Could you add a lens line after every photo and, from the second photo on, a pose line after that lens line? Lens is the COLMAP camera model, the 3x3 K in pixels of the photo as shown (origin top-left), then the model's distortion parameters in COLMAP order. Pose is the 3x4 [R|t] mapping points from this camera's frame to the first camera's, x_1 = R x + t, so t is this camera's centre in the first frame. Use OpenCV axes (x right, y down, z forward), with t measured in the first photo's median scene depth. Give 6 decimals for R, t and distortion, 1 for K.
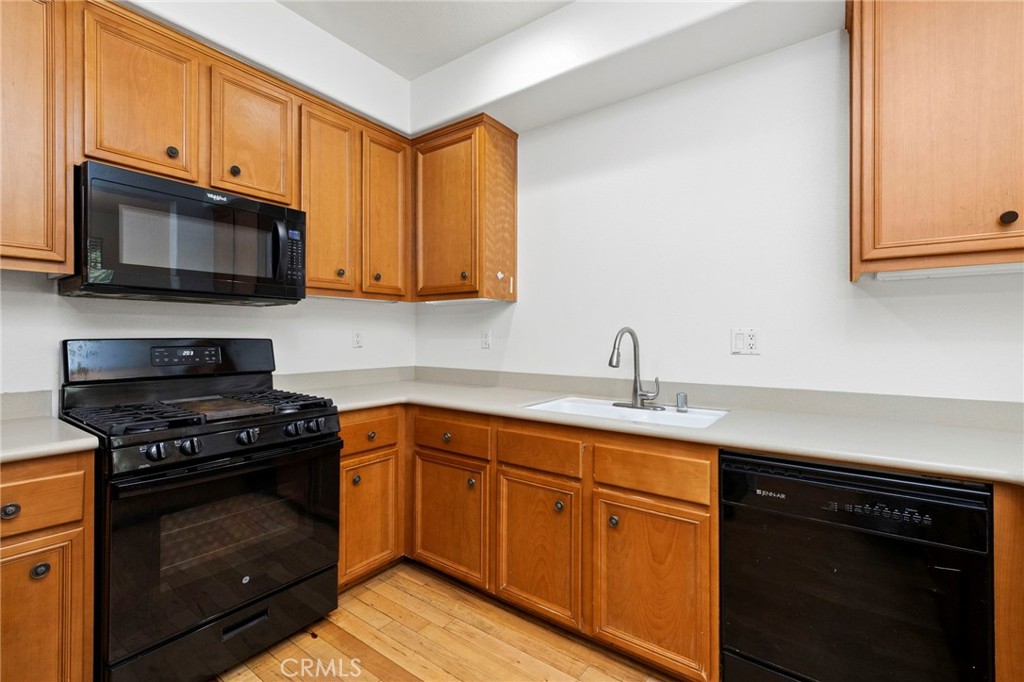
lens RADIAL K [[443.4, 0, 514.5], [0, 443.4, 336.7], [0, 0, 1]] dist [-0.000144, -0.000004]
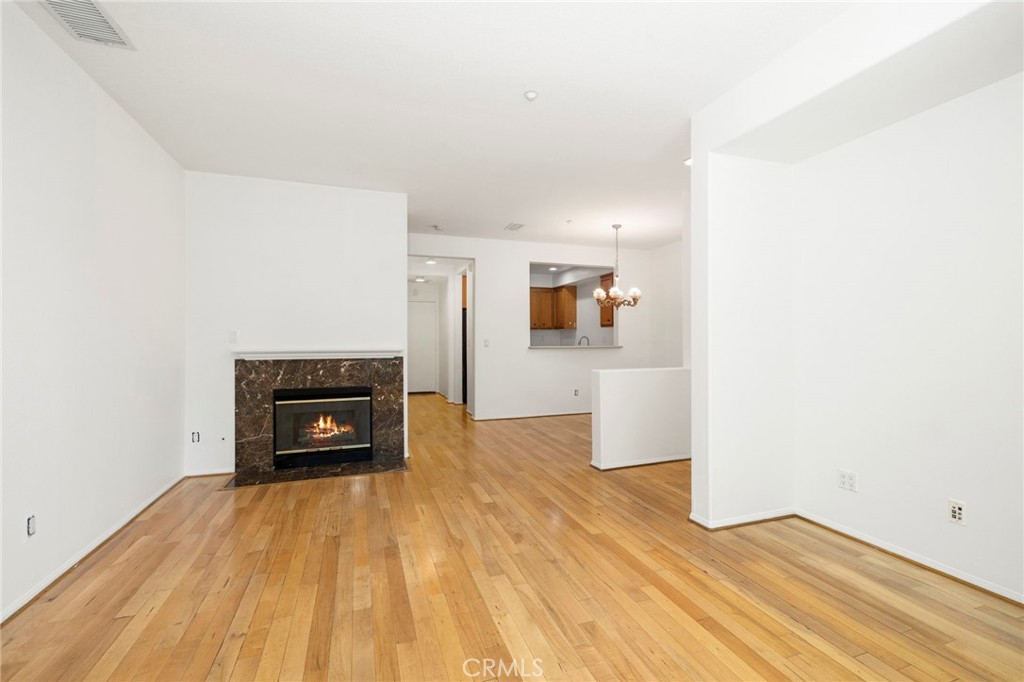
lens RADIAL K [[443.4, 0, 512.1], [0, 443.4, 341.3], [0, 0, 1]] dist [-0.000144, -0.000004]
pose [[0.823979, -0.002345, -0.566615, 1.716770], [0.000331, 0.999993, -0.003657, 0.038160], [0.566620, 0.002826, 0.823974, -2.477389]]
